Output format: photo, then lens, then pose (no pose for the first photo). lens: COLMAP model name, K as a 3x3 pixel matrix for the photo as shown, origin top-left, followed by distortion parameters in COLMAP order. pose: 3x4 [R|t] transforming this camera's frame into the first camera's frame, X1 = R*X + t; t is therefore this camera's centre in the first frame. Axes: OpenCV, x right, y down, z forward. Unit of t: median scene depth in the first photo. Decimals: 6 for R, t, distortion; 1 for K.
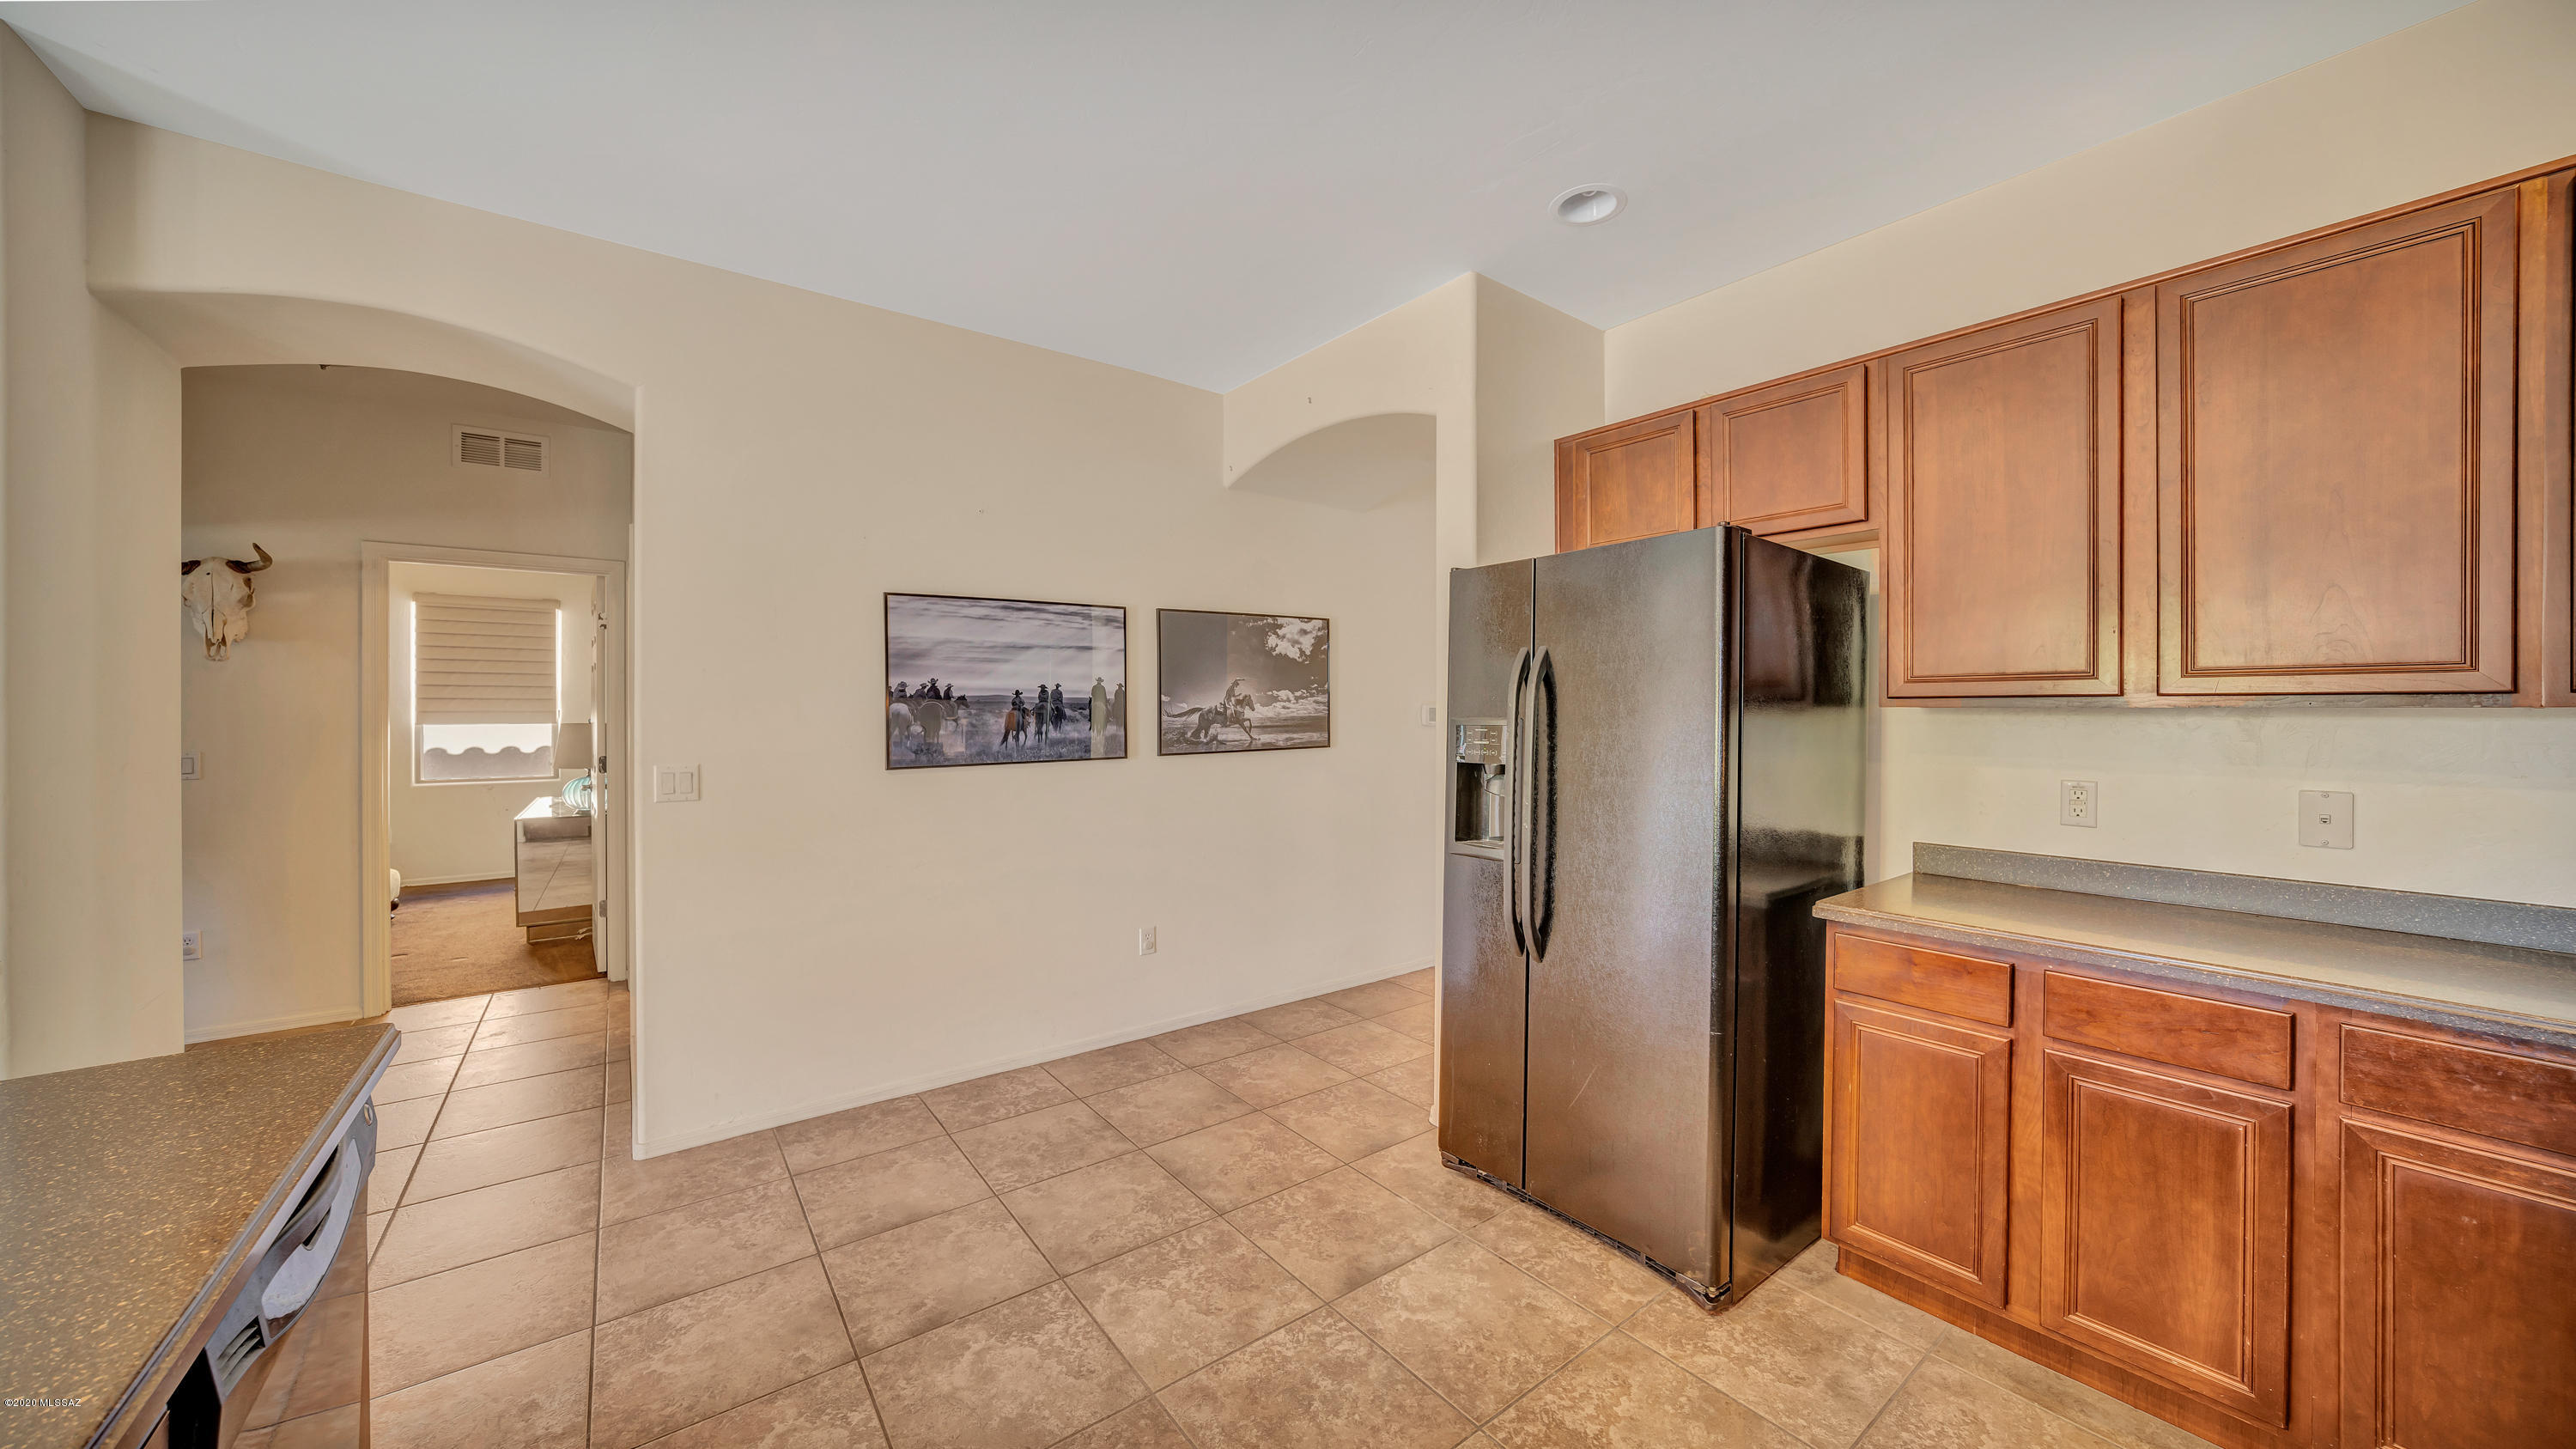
lens RADIAL K [[911.0, 0, 1242.2], [0, 911.0, 705.8], [0, 0, 1]] dist [-0.006170, 0.000321]
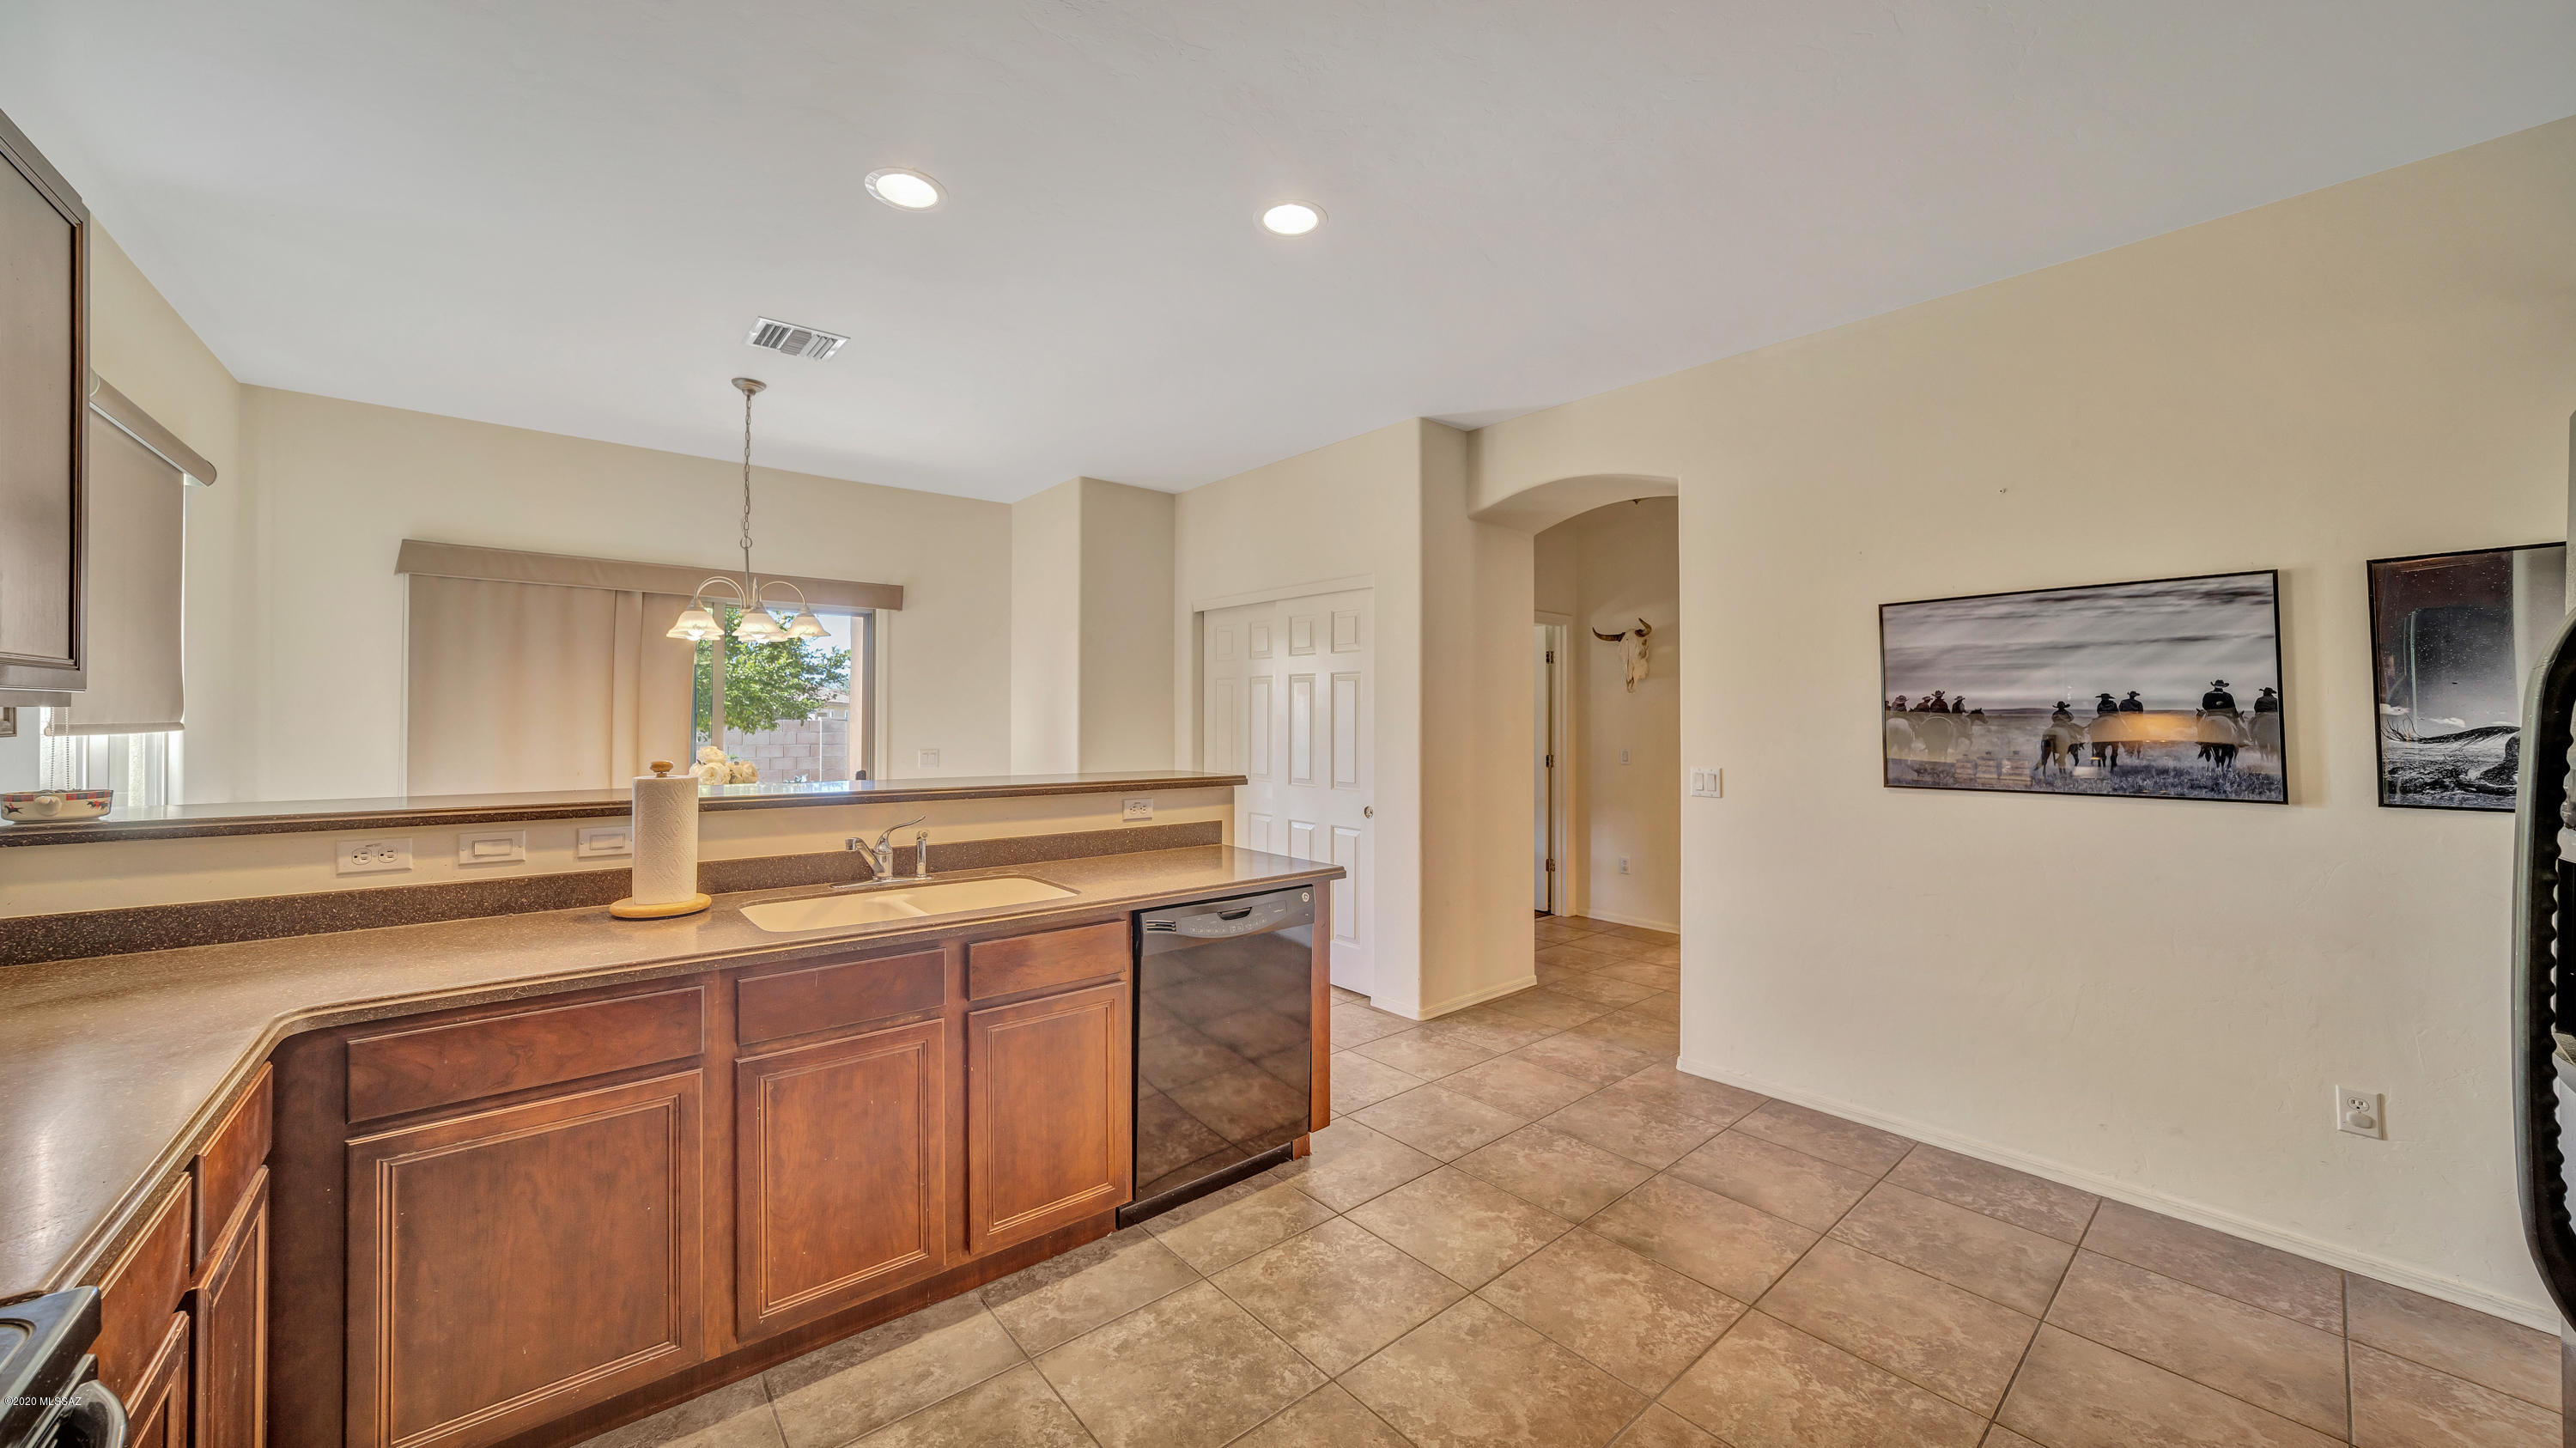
lens RADIAL K [[910.9, 0, 1316.4], [0, 910.9, 704.9], [0, 0, 1]] dist [-0.006170, 0.000321]
pose [[0.106225, -0.015064, -0.994228, 0.519742], [-0.006279, 0.999855, -0.015820, 0.002608], [0.994322, 0.007923, 0.106115, 0.305978]]
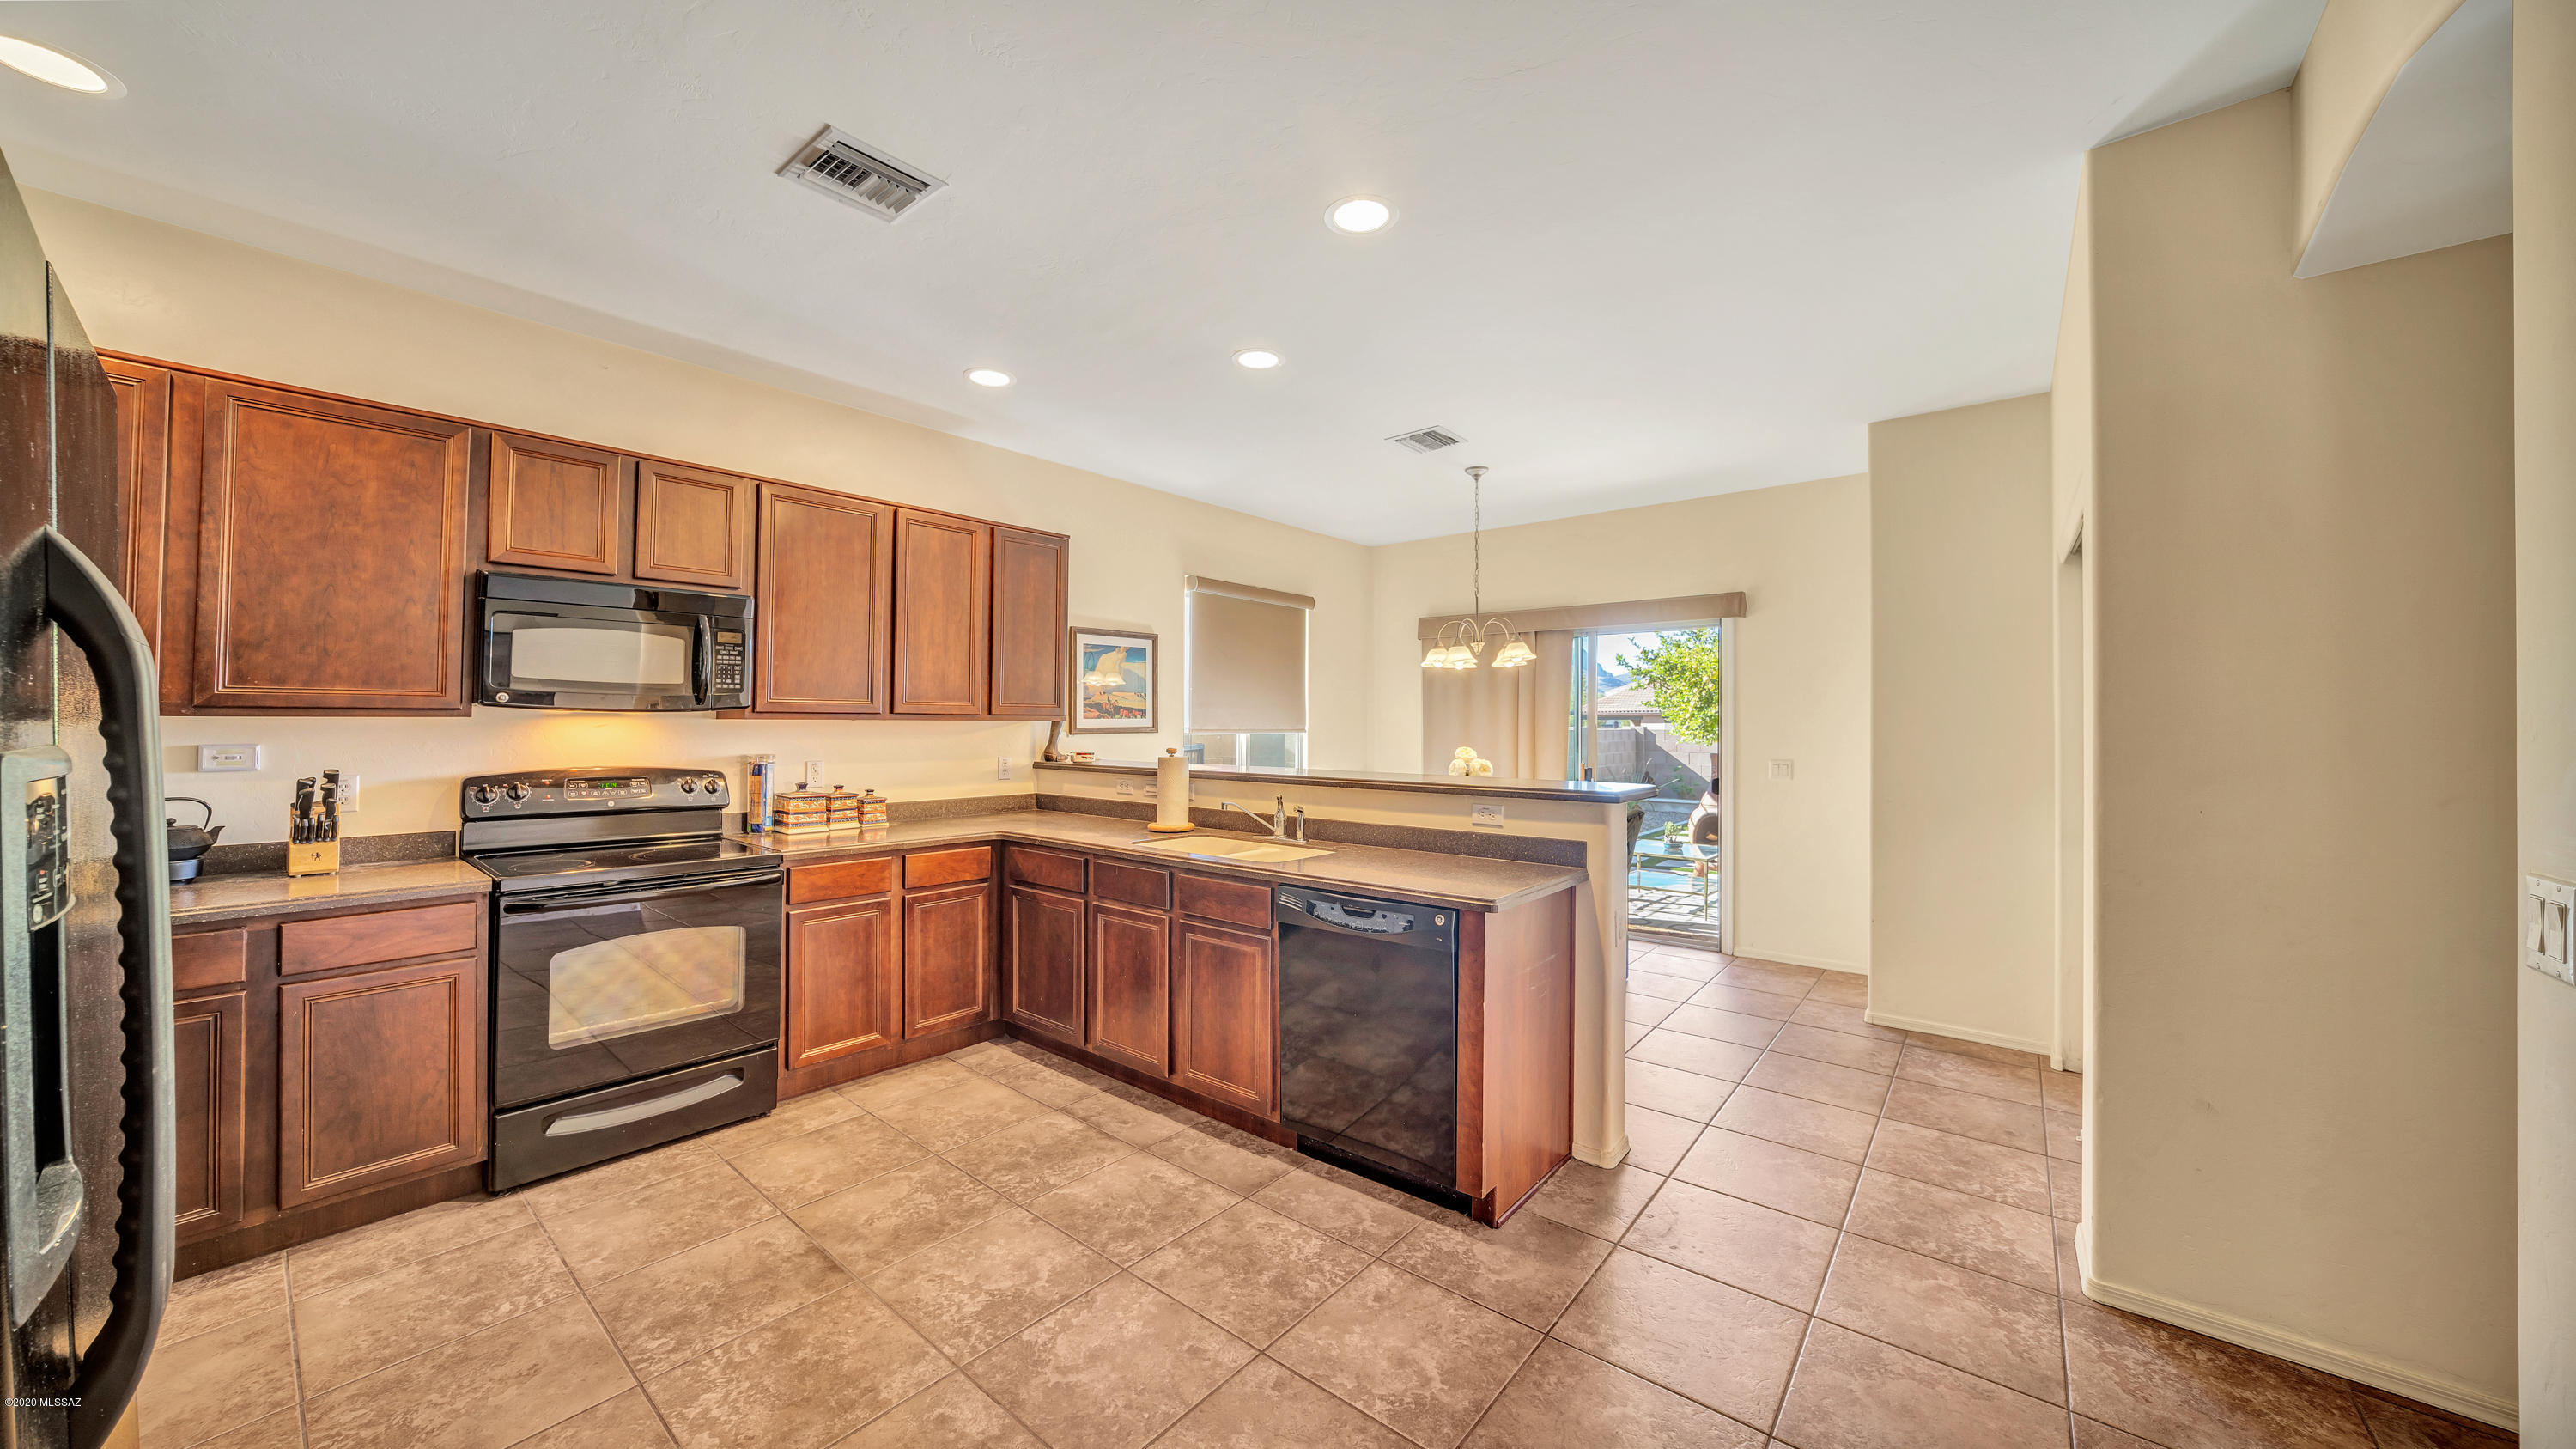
lens RADIAL K [[911.0, 0, 1262.4], [0, 911.0, 716.5], [0, 0, 1]] dist [-0.006170, 0.000321]
pose [[-0.966839, -0.005557, -0.255325, -0.013100], [-0.003891, 0.999968, -0.007031, 0.001873], [0.255356, -0.005805, -0.966830, 1.134953]]
